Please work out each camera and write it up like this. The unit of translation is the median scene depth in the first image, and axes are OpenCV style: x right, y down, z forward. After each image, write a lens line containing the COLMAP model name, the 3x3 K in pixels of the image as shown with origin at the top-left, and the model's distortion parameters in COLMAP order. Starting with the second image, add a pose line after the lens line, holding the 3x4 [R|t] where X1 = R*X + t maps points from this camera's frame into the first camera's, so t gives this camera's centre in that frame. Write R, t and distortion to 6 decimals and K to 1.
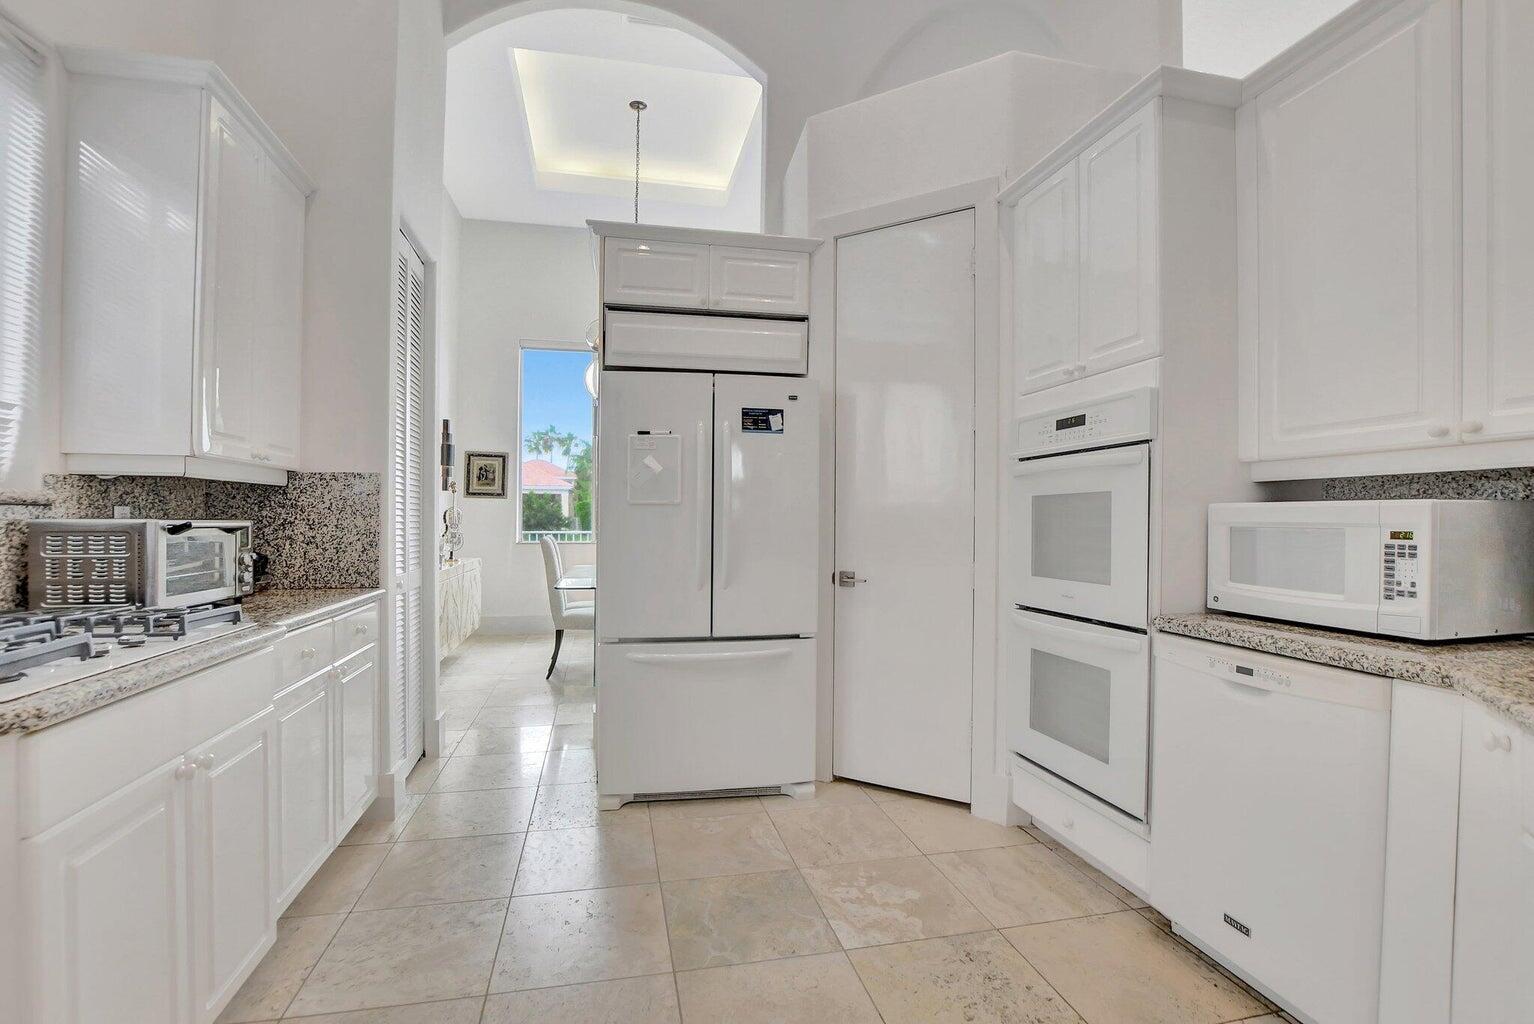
lens RADIAL K [[683.1, 0, 772.5], [0, 683.1, 516.5], [0, 0, 1]] dist [-0.031529, 0.000010]
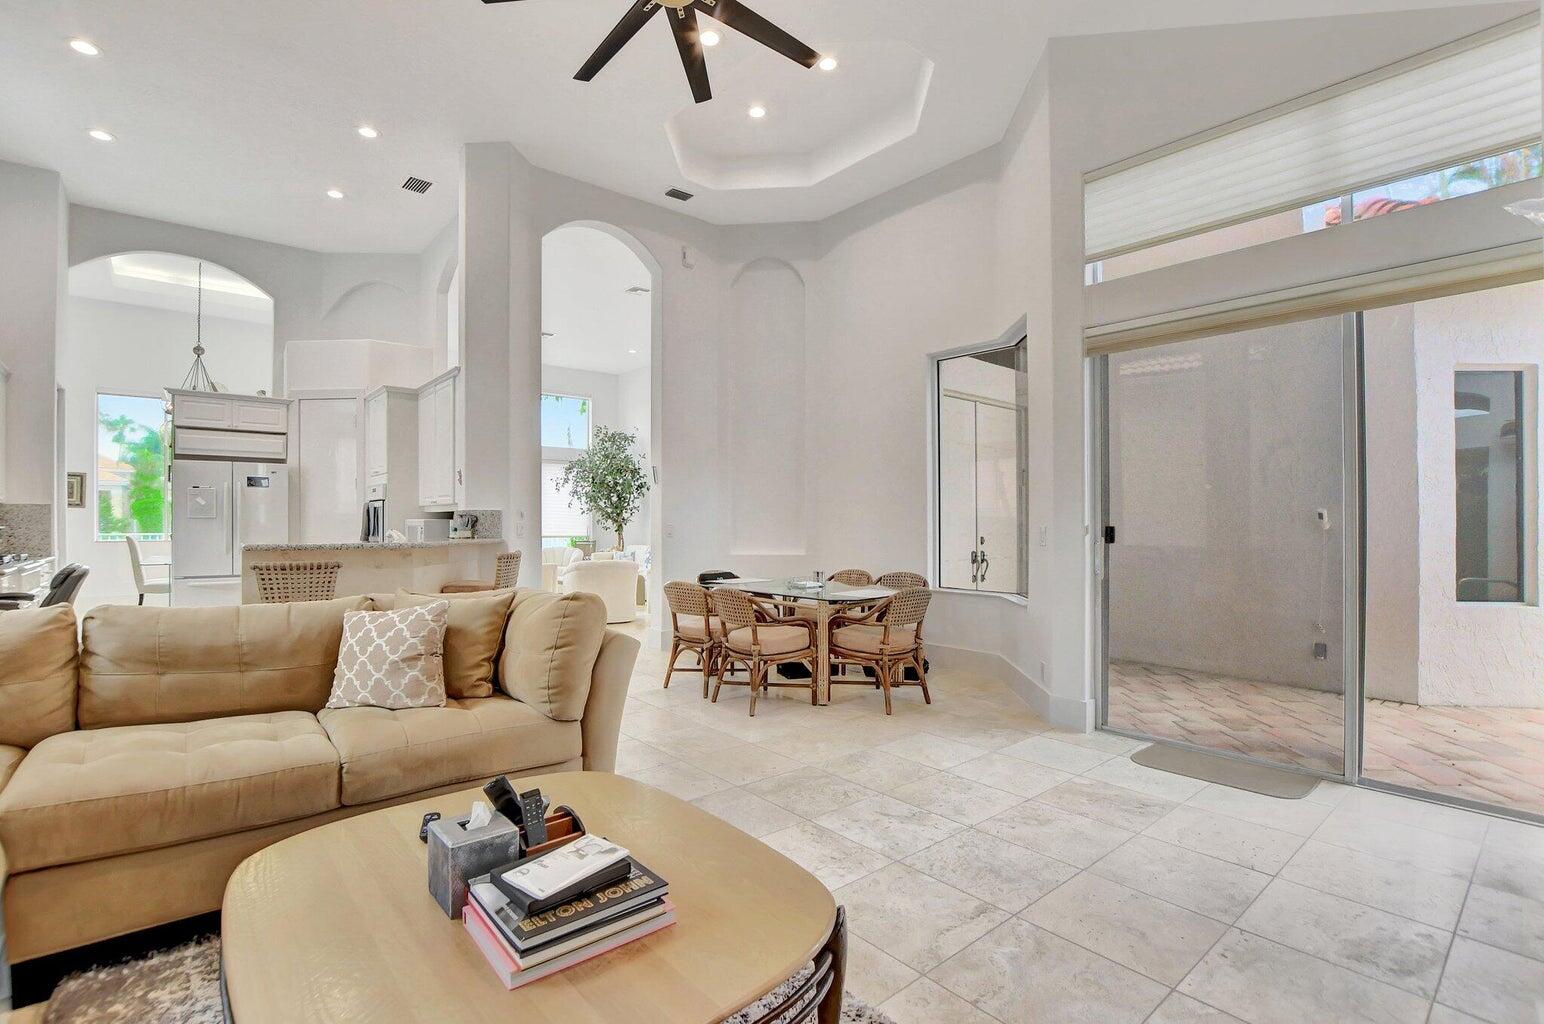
lens RADIAL K [[687.6, 0, 777.5], [0, 687.6, 516.6], [0, 0, 1]] dist [-0.031529, 0.000010]
pose [[0.882508, -0.008790, 0.470215, 0.435715], [0.006692, 0.999959, 0.006134, -0.017987], [-0.470250, -0.002267, 0.882530, -1.761284]]
